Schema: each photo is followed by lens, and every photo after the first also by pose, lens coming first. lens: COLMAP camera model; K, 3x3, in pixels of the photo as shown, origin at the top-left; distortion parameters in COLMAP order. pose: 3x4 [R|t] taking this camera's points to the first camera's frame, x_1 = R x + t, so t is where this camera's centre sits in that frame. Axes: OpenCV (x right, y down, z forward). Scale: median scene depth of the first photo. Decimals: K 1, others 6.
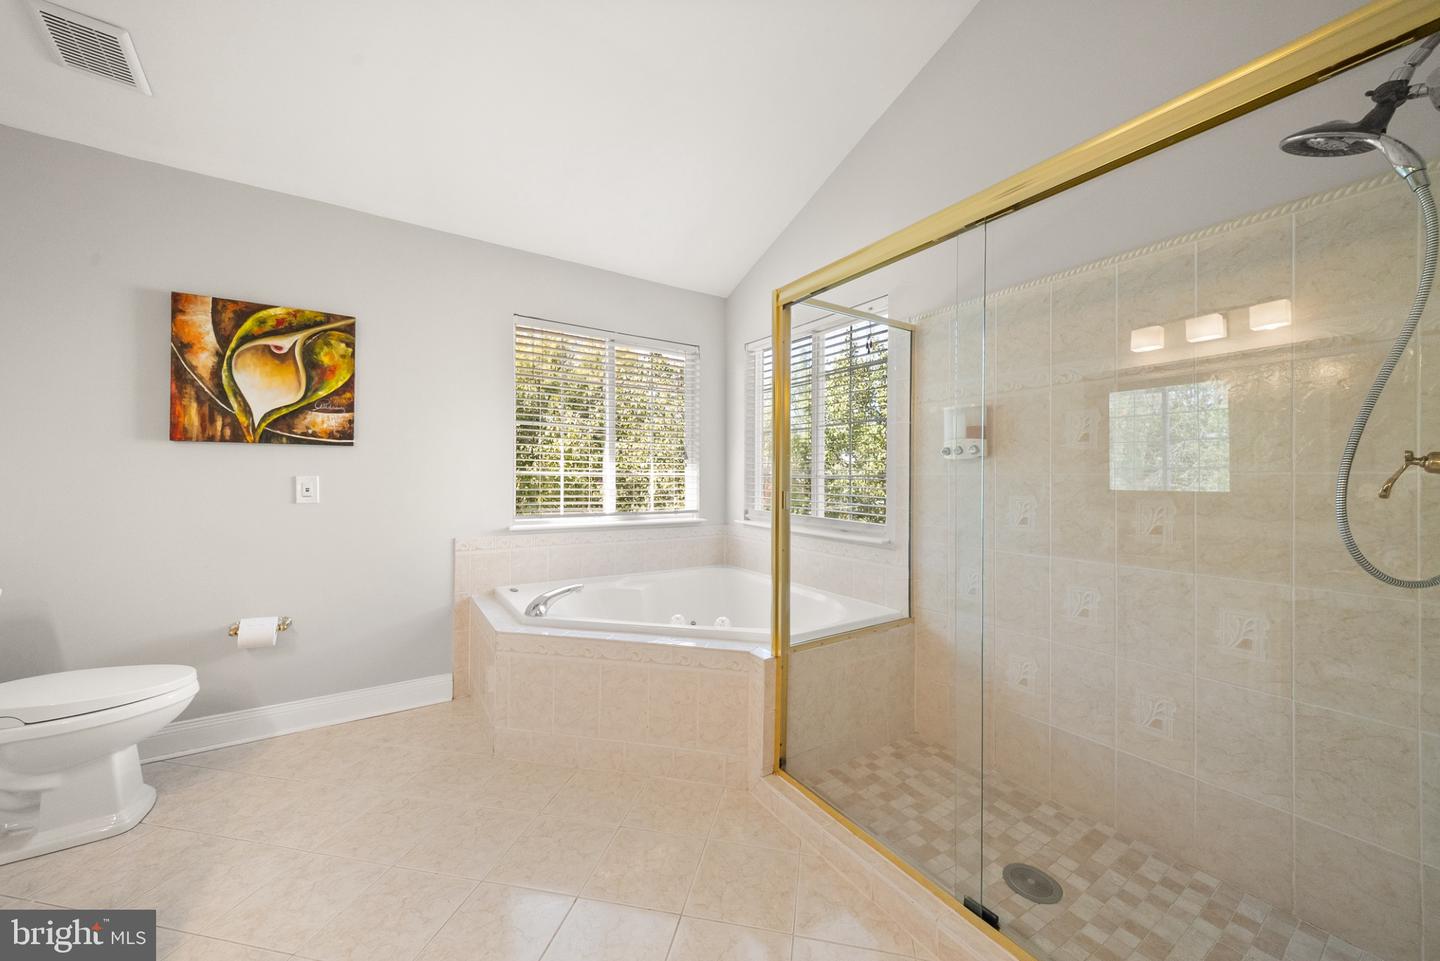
lens RADIAL K [[521.0, 0, 729.5], [0, 521.0, 476.2], [0, 0, 1]] dist [0.001184, -0.000279]
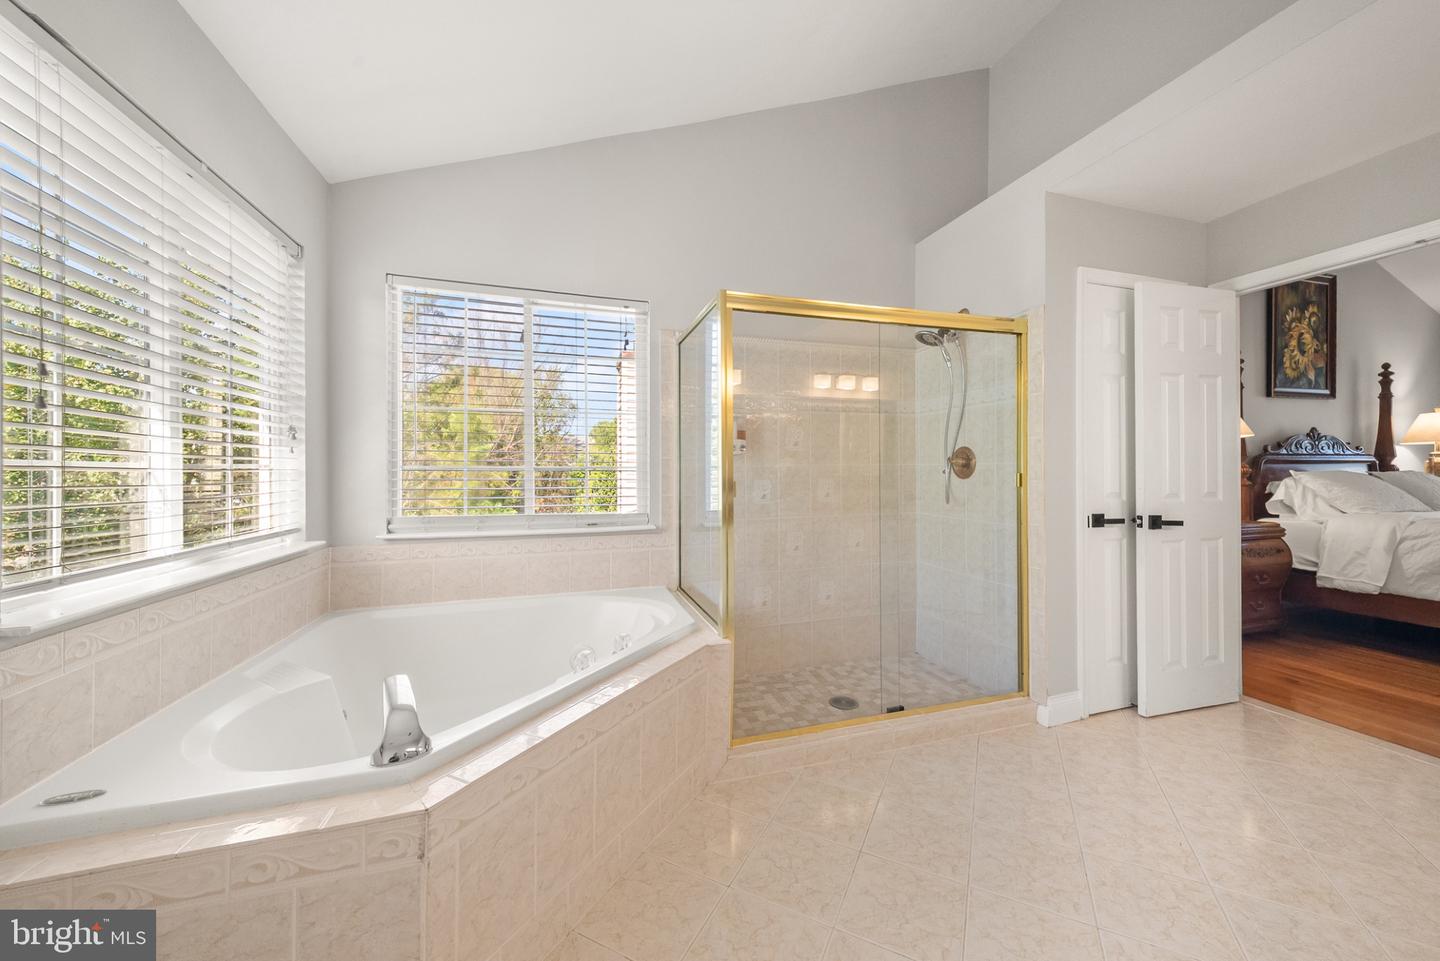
lens RADIAL K [[516.7, 0, 723.9], [0, 516.7, 472.5], [0, 0, 1]] dist [0.001265, 0.000038]
pose [[0.281738, -0.012038, 0.959416, -0.754926], [0.003435, 0.999928, 0.011538, -0.002233], [-0.959485, 0.000045, 0.281759, 0.583270]]
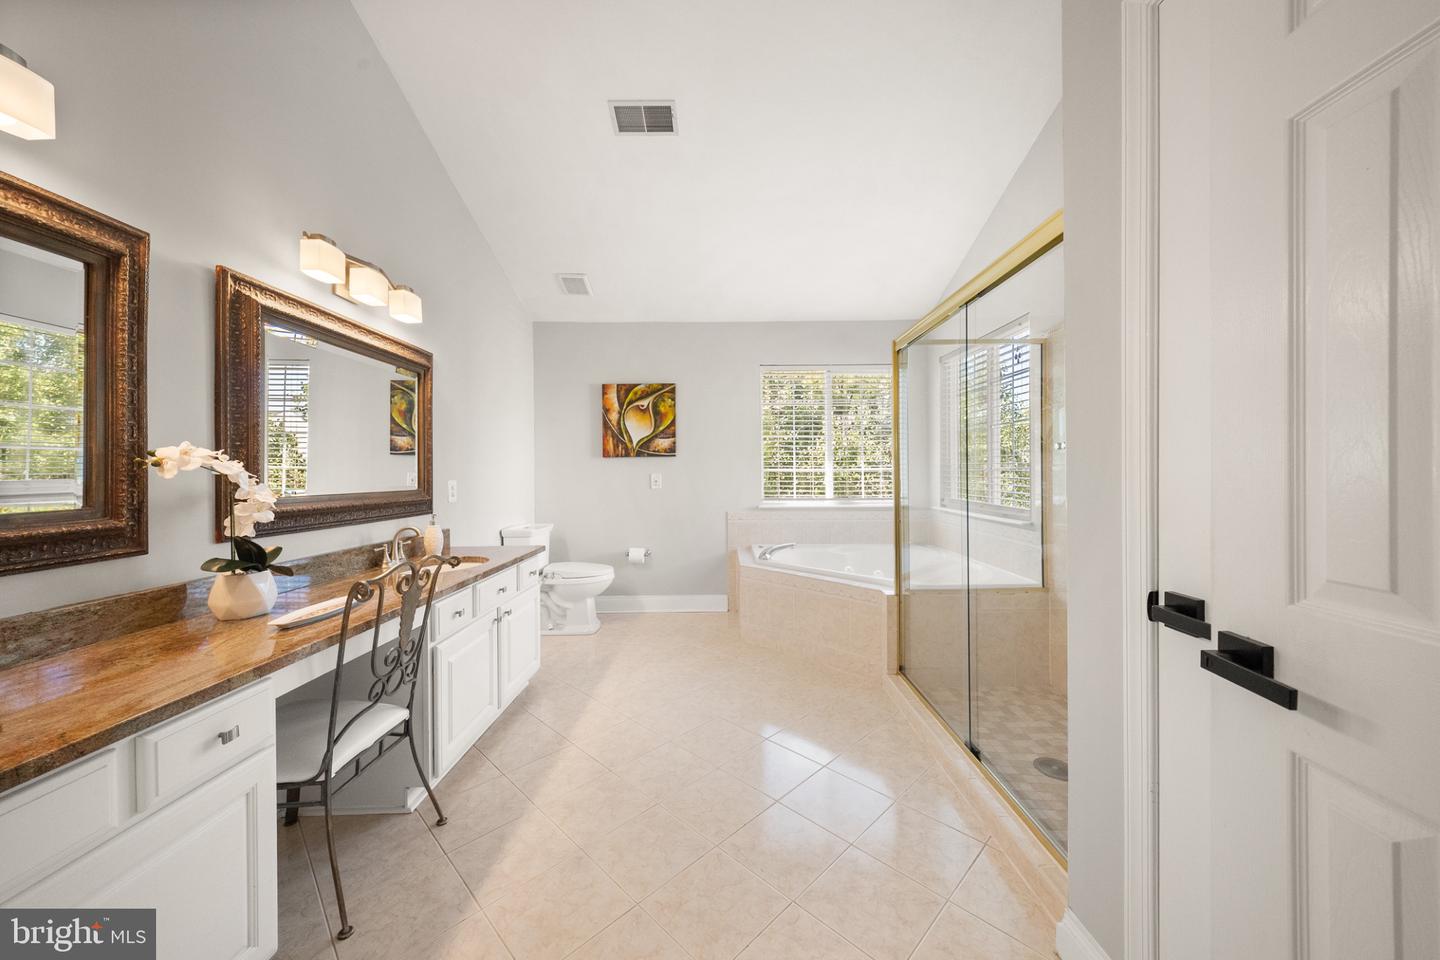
lens RADIAL K [[503.0, 0, 722.8], [0, 503.0, 473.3], [0, 0, 1]] dist [0.000302, -0.006652]
pose [[0.831441, -0.014057, -0.555435, 0.385664], [0.015445, 0.999878, -0.002185, 0.004606], [0.555398, -0.006762, 0.831557, -0.354422]]
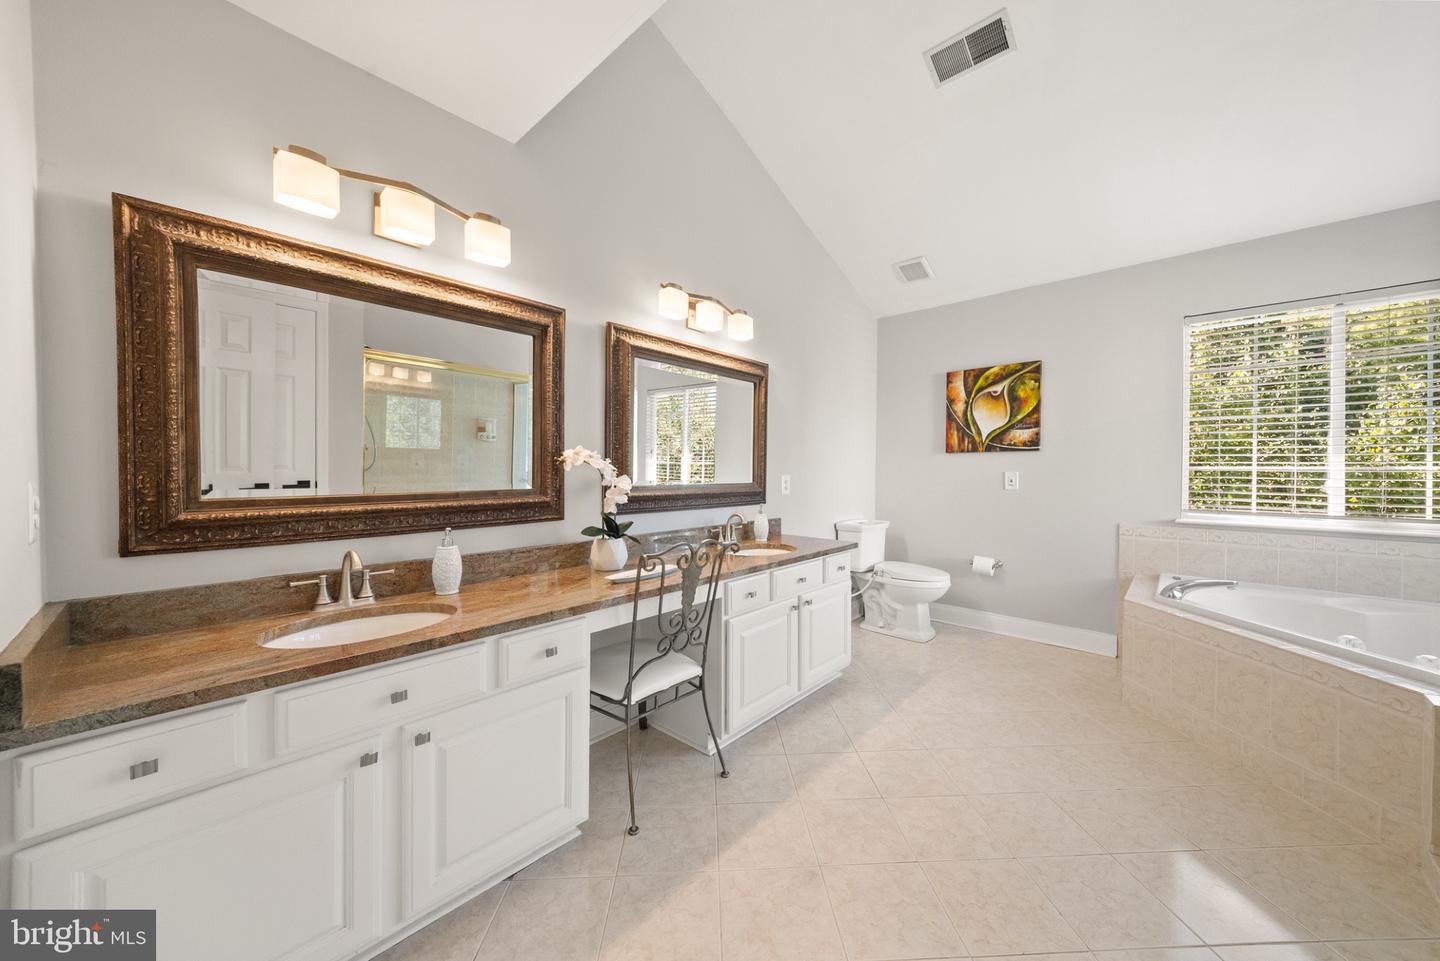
lens RADIAL K [[491.6, 0, 726.3], [0, 491.6, 474.9], [0, 0, 1]] dist [0.000231, -0.000126]
pose [[0.231356, 0.002367, -0.972866, 0.428177], [0.000503, 0.999997, 0.002553, 0.004574], [0.972869, -0.001080, 0.231354, -0.160694]]
